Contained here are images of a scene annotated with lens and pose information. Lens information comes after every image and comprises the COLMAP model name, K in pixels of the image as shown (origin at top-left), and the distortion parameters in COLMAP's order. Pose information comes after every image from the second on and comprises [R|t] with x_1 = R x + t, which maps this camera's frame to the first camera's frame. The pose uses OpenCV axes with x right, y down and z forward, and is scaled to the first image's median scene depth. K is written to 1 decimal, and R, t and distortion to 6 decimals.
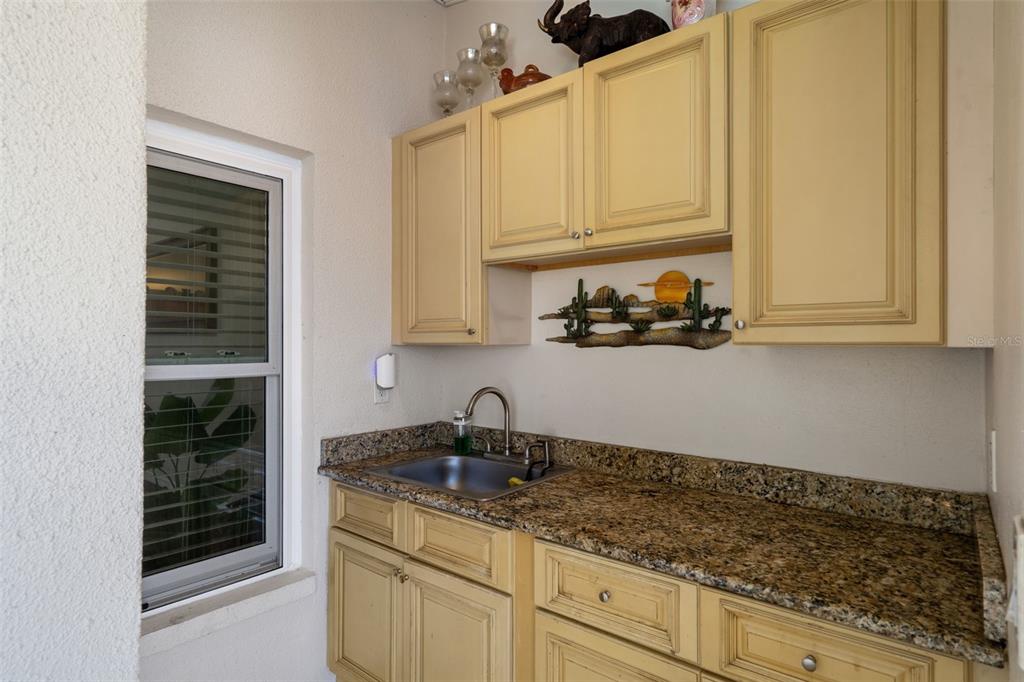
lens RADIAL K [[514.7, 0, 512.6], [0, 514.7, 344.0], [0, 0, 1]] dist [0.002941, 0.000866]
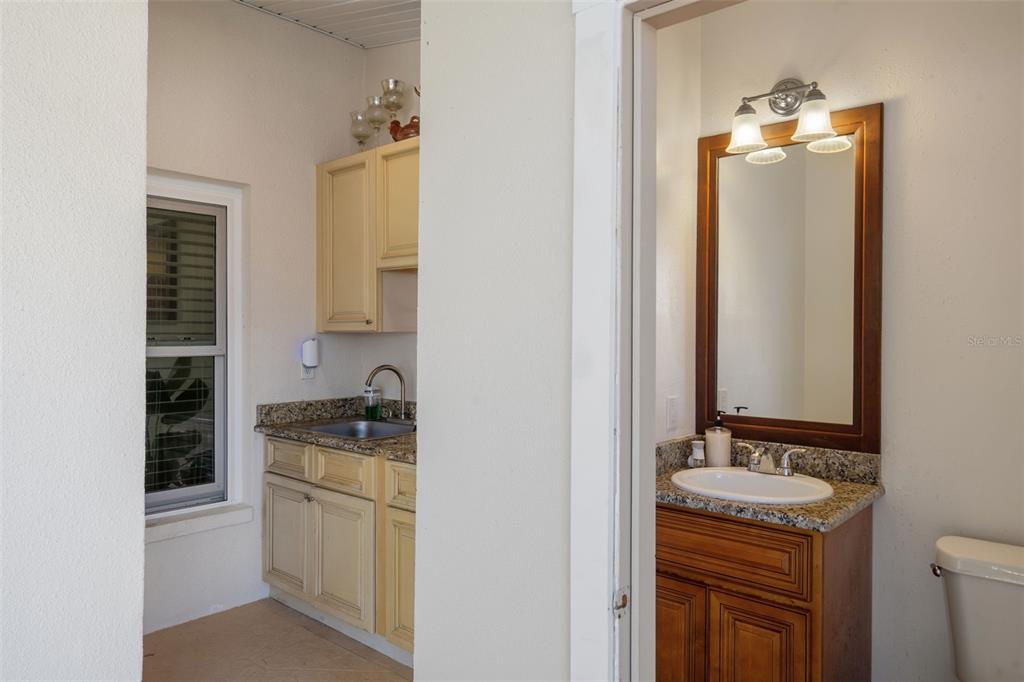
lens RADIAL K [[629.3, 0, 513.0], [0, 629.3, 338.6], [0, 0, 1]] dist [0.000214, 0.000324]
pose [[0.999636, 0.001620, -0.026924, 0.316374], [-0.001405, 0.999967, 0.007993, 0.004439], [0.026936, -0.007953, 0.999606, -0.567069]]
